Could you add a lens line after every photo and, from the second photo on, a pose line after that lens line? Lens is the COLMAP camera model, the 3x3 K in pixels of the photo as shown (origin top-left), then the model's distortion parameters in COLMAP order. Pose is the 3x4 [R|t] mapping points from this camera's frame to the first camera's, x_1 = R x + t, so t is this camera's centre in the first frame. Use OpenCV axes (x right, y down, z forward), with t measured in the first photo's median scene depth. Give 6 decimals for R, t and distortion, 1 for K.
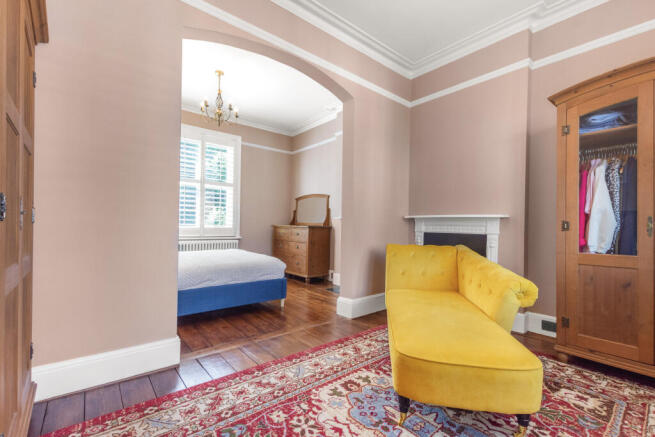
lens RADIAL K [[283.2, 0, 330.3], [0, 283.2, 224.6], [0, 0, 1]] dist [0.004641, 0.000366]
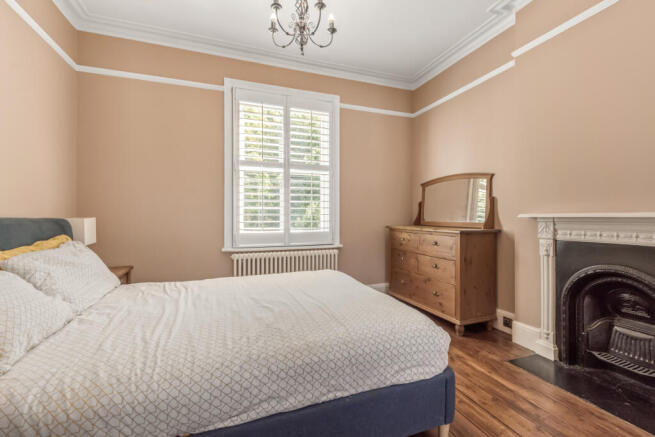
lens RADIAL K [[283.2, 0, 324.3], [0, 283.2, 214.7], [0, 0, 1]] dist [0.004641, 0.000366]
pose [[0.936523, -0.018124, -0.350138, -0.123053], [0.017283, 0.999835, -0.005526, -0.026229], [0.350181, -0.000876, 0.936682, 0.372812]]
